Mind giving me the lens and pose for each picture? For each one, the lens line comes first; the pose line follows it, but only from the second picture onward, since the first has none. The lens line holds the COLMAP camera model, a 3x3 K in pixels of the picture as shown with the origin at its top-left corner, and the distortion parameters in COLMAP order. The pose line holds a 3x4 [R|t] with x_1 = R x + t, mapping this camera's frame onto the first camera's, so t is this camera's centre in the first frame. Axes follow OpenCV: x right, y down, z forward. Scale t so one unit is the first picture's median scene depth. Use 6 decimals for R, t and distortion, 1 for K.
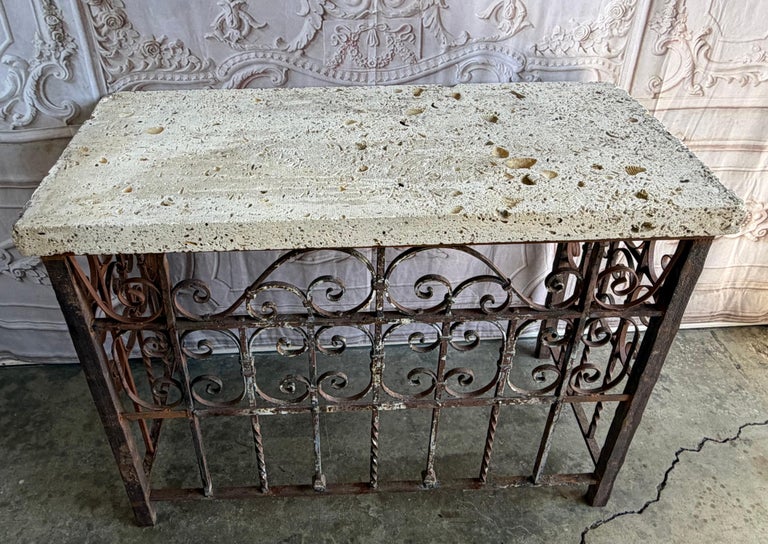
lens RADIAL K [[686.6, 0, 351.1], [0, 686.6, 250.0], [0, 0, 1]] dist [-0.004954, 0.006745]
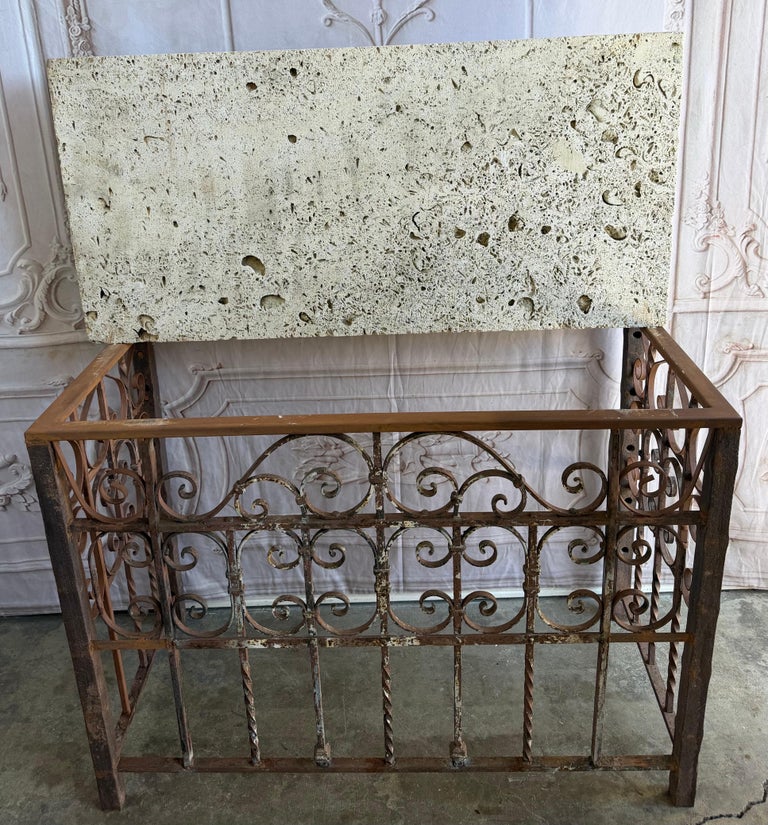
lens RADIAL K [[869.6, 0, 372.0], [0, 869.6, 271.5], [0, 0, 1]] dist [-0.002823, 0.000000]
pose [[0.996455, -0.012801, -0.083146, 0.109473], [-0.013295, 0.951975, -0.305888, 0.114118], [0.083068, 0.305909, 0.948430, -0.153728]]
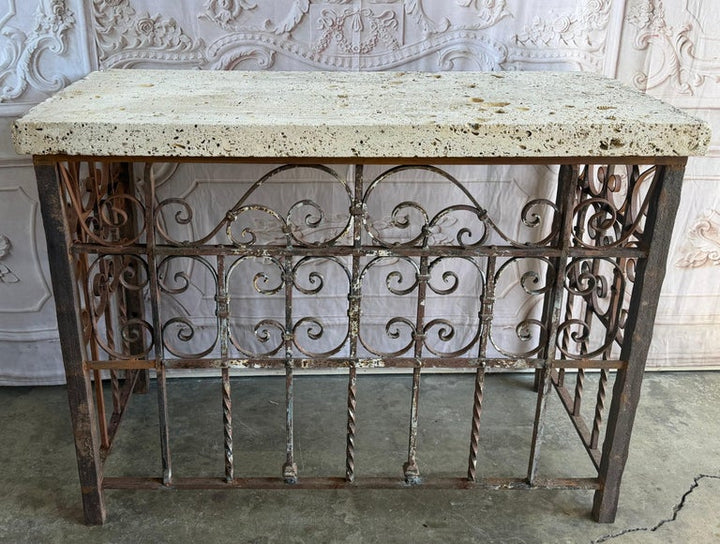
lens RADIAL K [[828.9, 0, 327.5], [0, 828.9, 241.7], [0, 0, 1]] dist [0.080573, 0.000000]
pose [[0.999595, 0.022979, -0.016774, 0.015073], [-0.026316, 0.970862, -0.238192, 0.319119], [0.010812, 0.238537, 0.971073, -0.154615]]
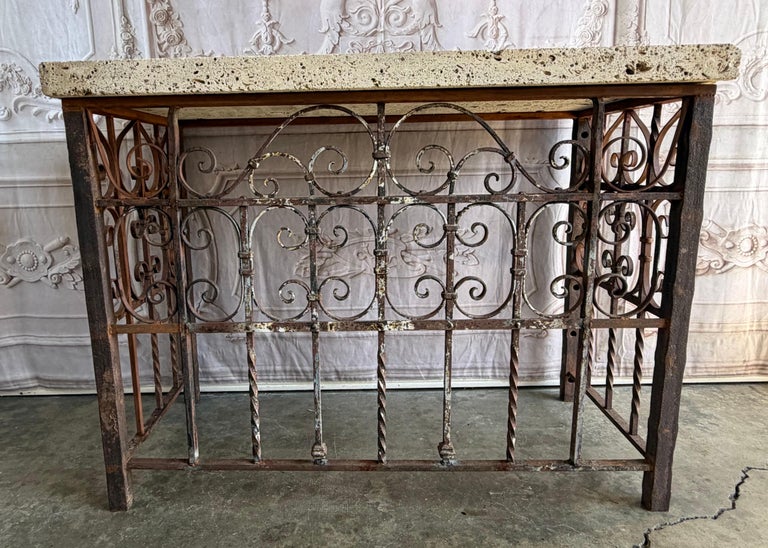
lens RADIAL K [[573.1, 0, 342.4], [0, 573.1, 248.4], [0, 0, 1]] dist [-0.004822, 0.006078]
pose [[0.997047, -0.001811, -0.076768, 0.040589], [-0.032235, 0.897499, -0.439837, 0.445078], [0.069695, 0.441013, 0.894791, 0.247578]]
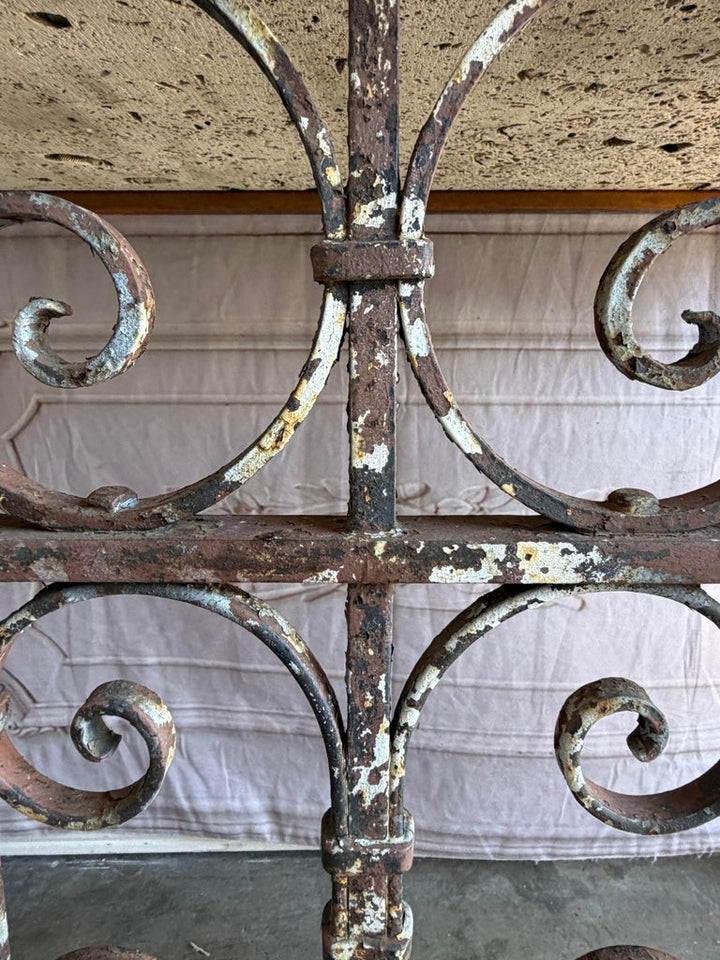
lens RADIAL K [[673.4, 0, 324.8], [0, 673.4, 386.2], [0, 0, 1]] dist [-0.012228, 0.012327]
pose [[0.993299, 0.013404, -0.114791, 0.040691], [-0.067080, 0.875685, -0.478202, 0.118647], [0.094111, 0.482697, 0.870716, 0.723118]]
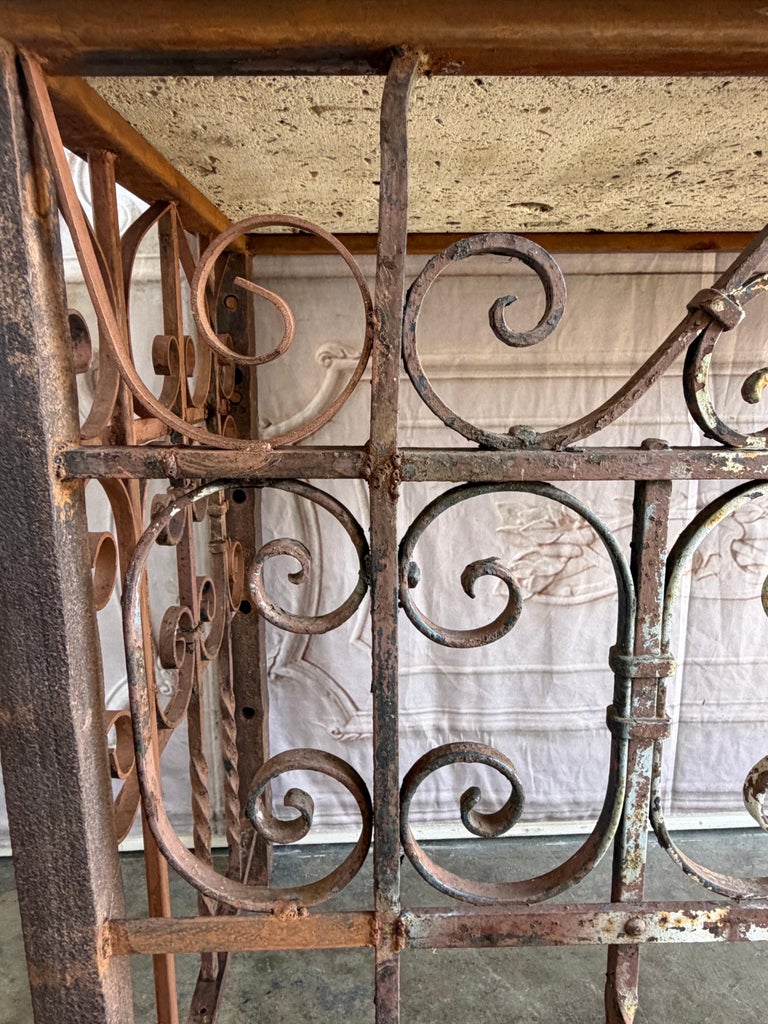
lens RADIAL K [[718.3, 0, 380.6], [0, 718.3, 464.1], [0, 0, 1]] dist [-0.012228, 0.012327]
pose [[0.999720, 0.002156, -0.023557, -0.214428], [-0.012479, 0.894062, -0.447769, 0.189384], [0.020096, 0.447938, 0.893839, 0.642994]]
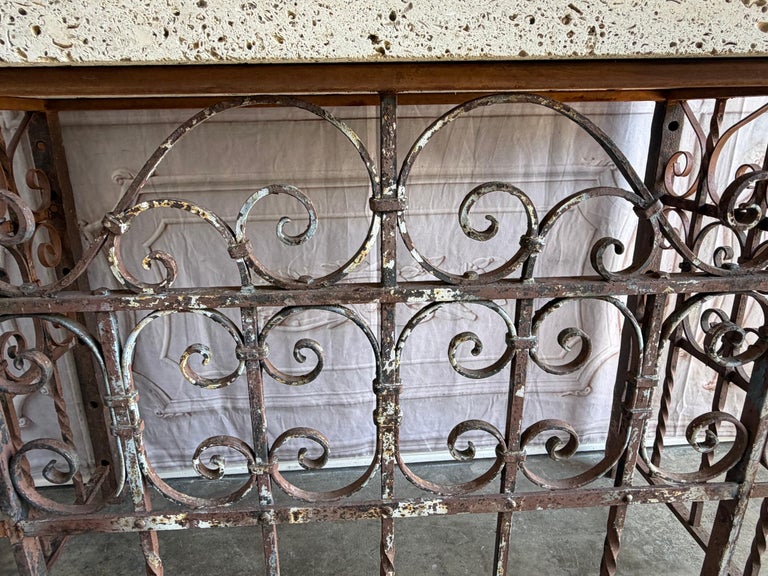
lens RADIAL K [[538.8, 0, 369.3], [0, 538.8, 280.3], [0, 0, 1]] dist [-0.012228, 0.012327]
pose [[0.999891, -0.013511, 0.005905, 0.021183], [0.014667, 0.952567, -0.303975, 0.175918], [-0.001517, 0.304028, 0.952662, 0.536438]]
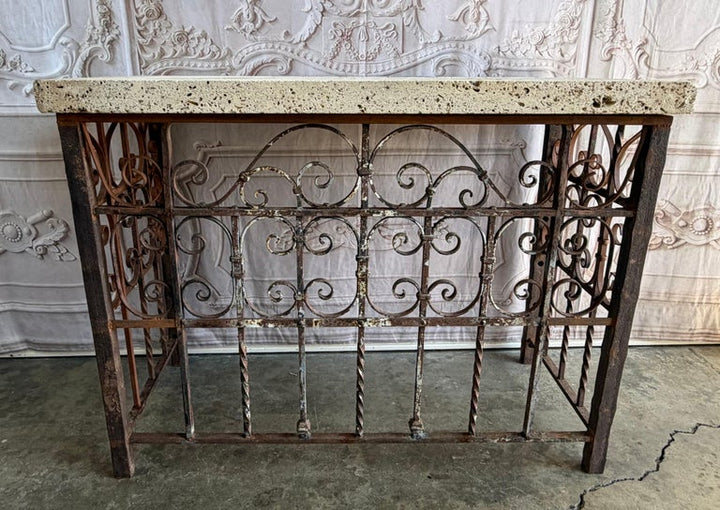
lens RADIAL K [[594.5, 0, 343.0], [0, 594.5, 240.5], [0, 0, 1]] dist [-0.015781, 0.029990]
pose [[0.999609, 0.016514, -0.022570, 0.025043], [-0.022678, 0.950913, -0.308625, 0.360705], [0.016365, 0.309016, 0.950916, 0.119860]]
